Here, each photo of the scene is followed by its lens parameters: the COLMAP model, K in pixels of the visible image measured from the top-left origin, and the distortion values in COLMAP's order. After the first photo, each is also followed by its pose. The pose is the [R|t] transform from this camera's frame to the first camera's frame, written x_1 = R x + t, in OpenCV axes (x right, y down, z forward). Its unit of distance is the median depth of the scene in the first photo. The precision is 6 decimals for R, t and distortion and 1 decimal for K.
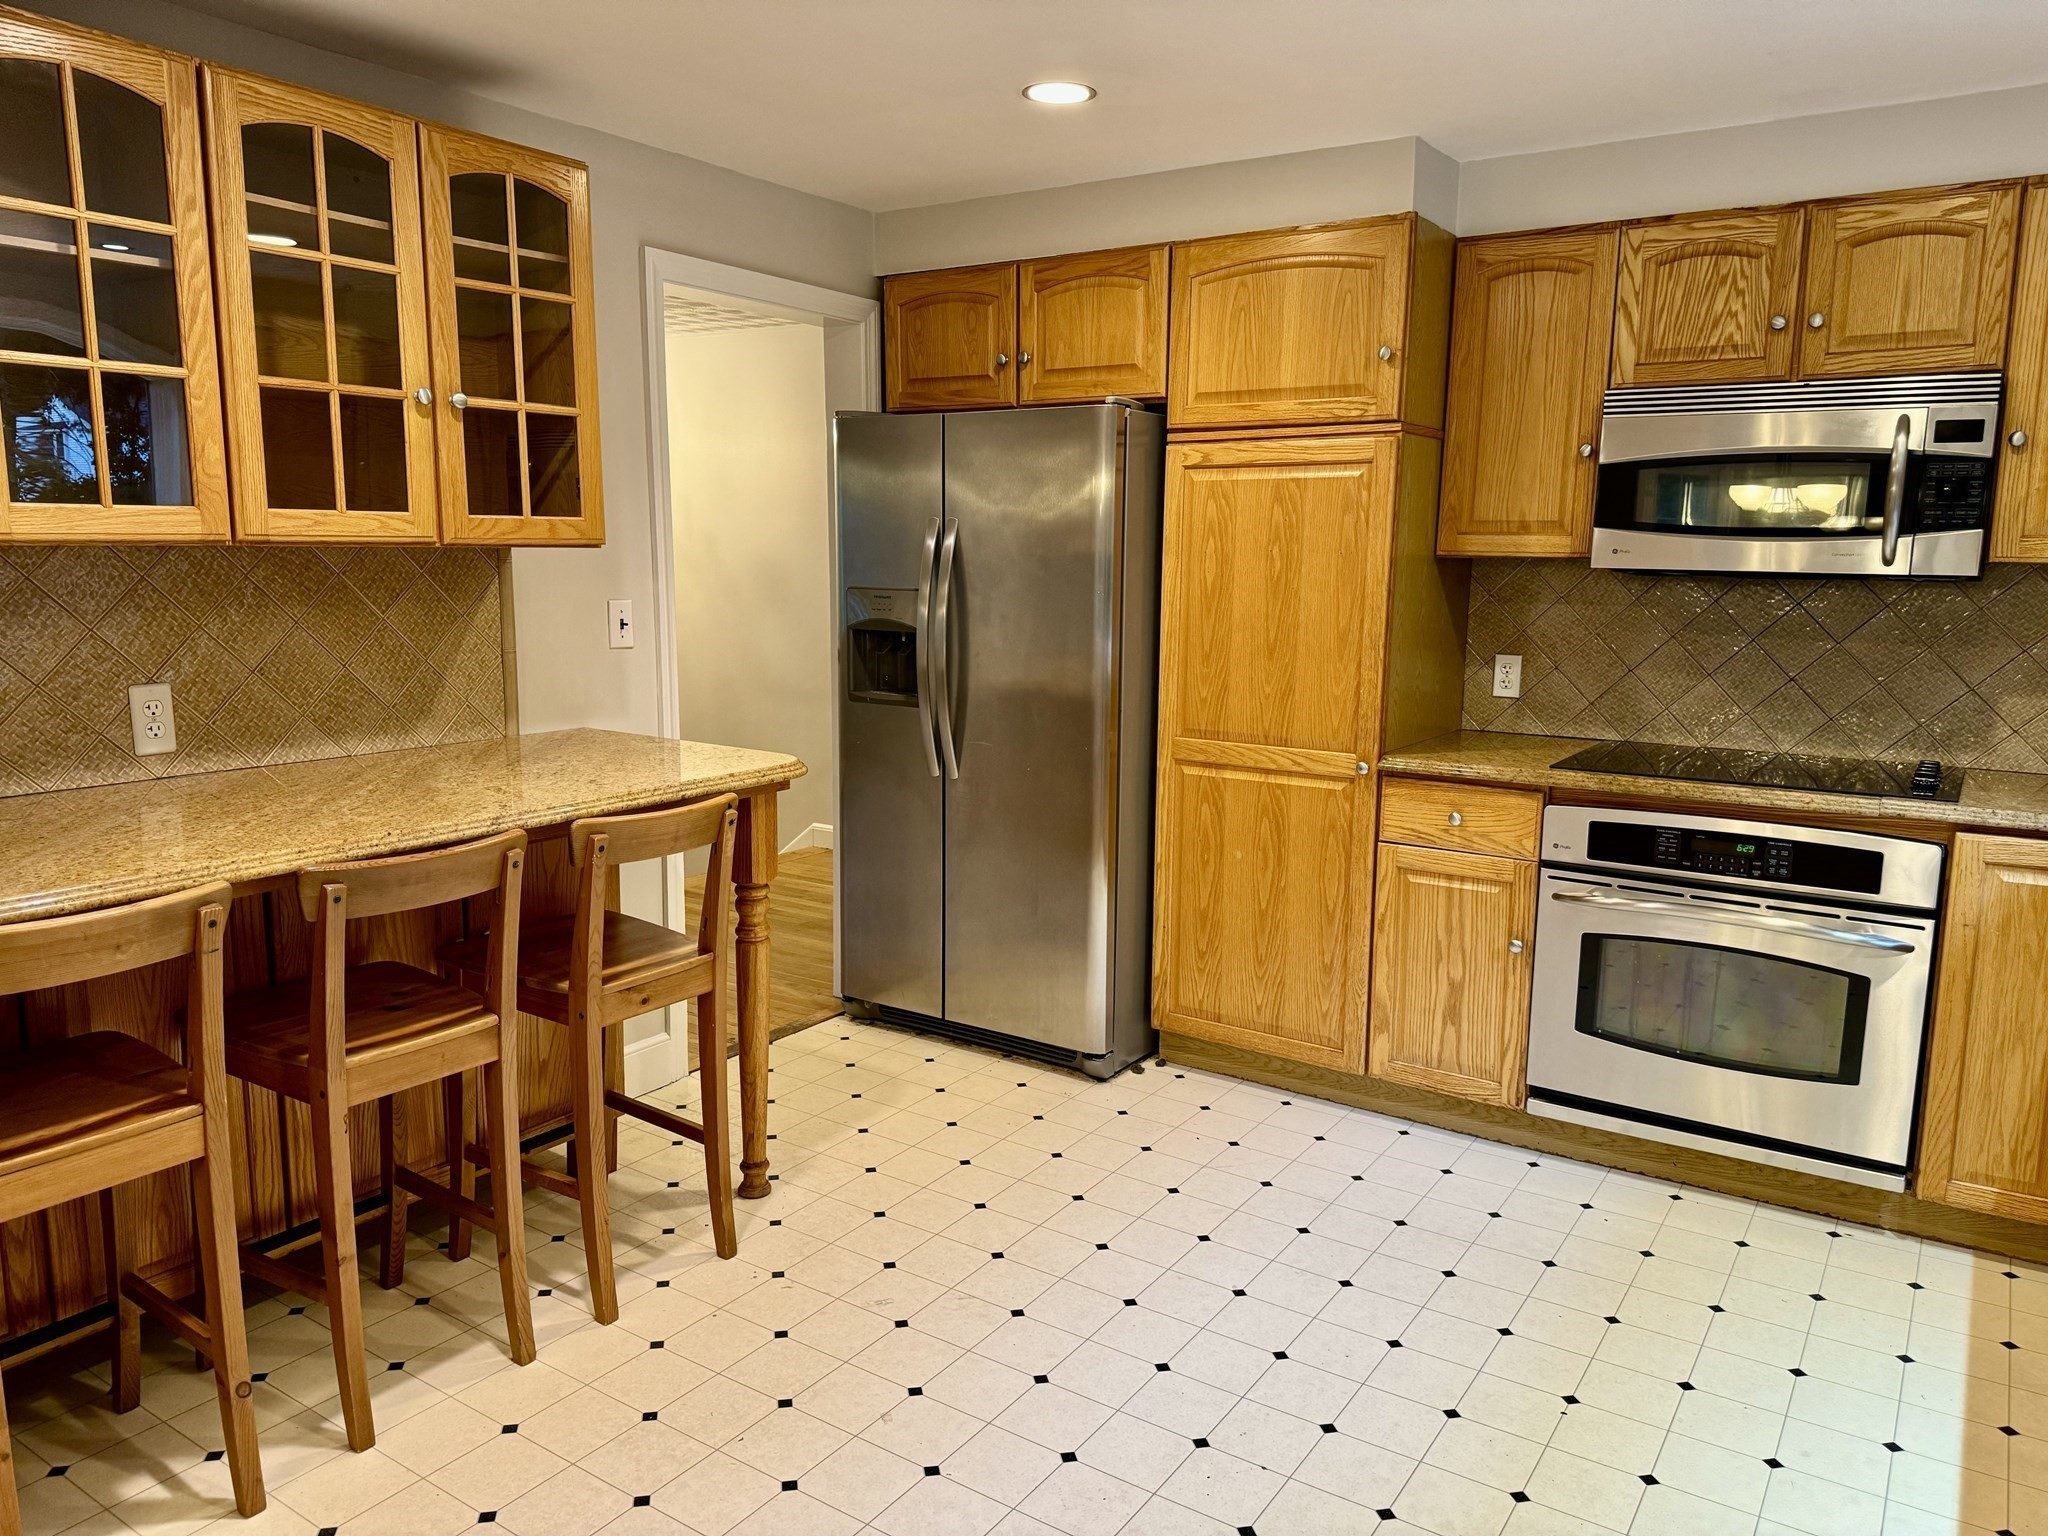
lens RADIAL K [[1446.8, 0, 1024.0], [0, 1446.8, 768.0], [0, 0, 1]] dist [0.061635, -0.071926]
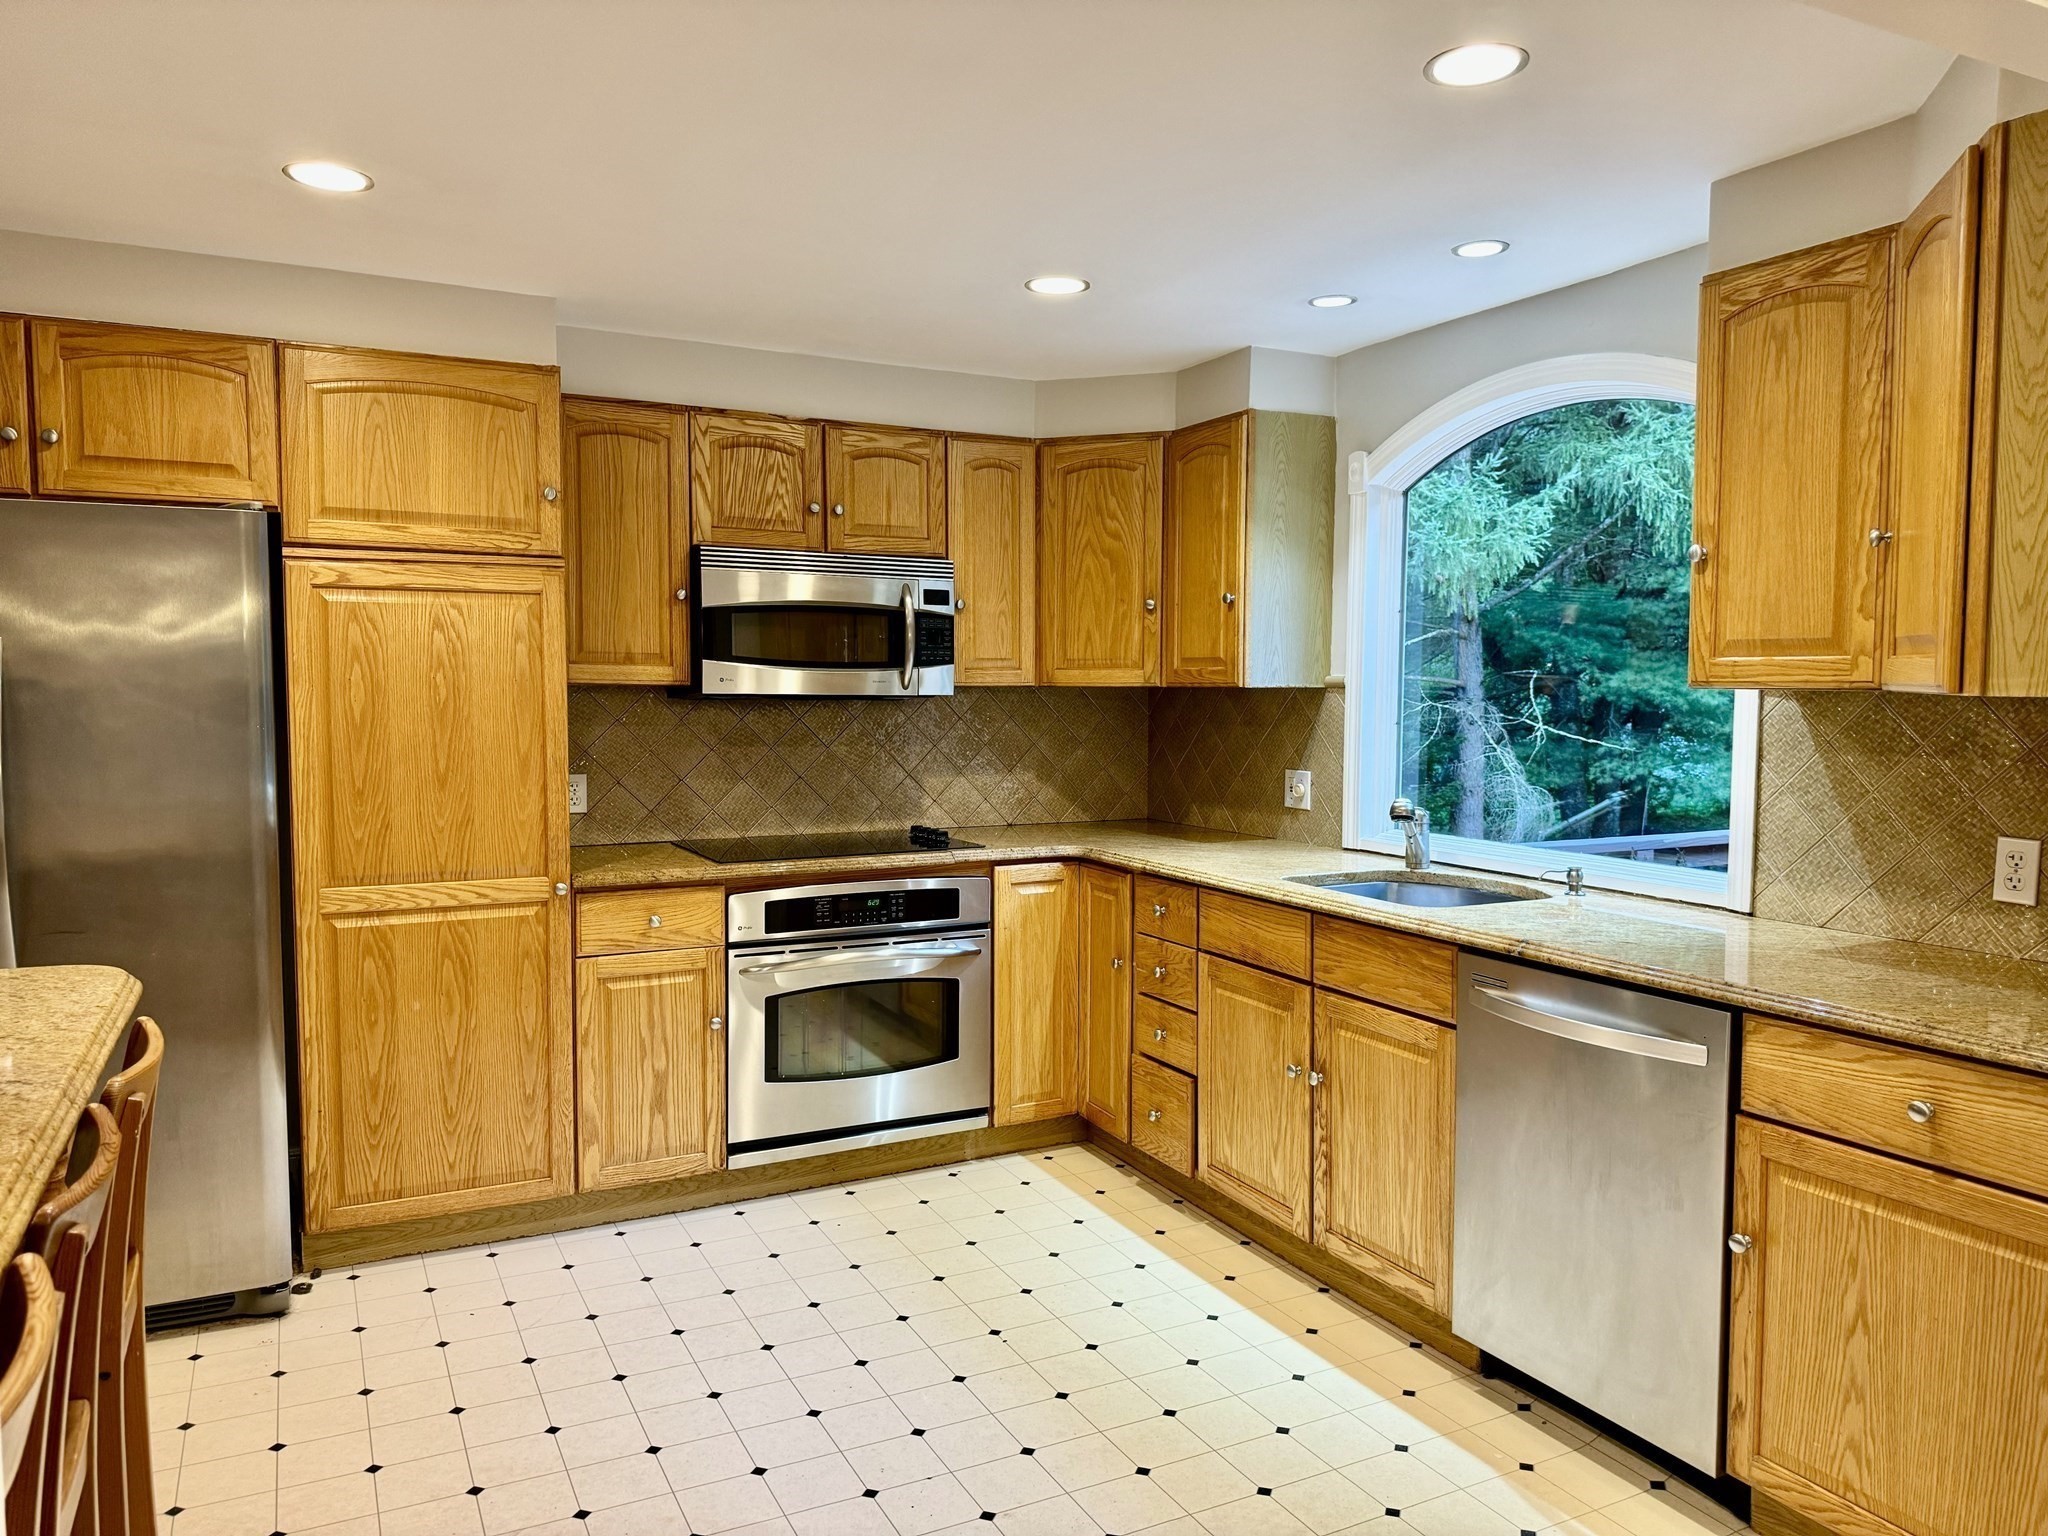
lens RADIAL K [[1447.0, 0, 1024.0], [0, 1447.0, 768.0], [0, 0, 1]] dist [0.133986, -0.196733]
pose [[0.483827, -0.058702, 0.873193, -0.507596], [0.134511, 0.990880, -0.007917, -0.032279], [-0.864765, 0.121285, 0.487311, 0.205586]]
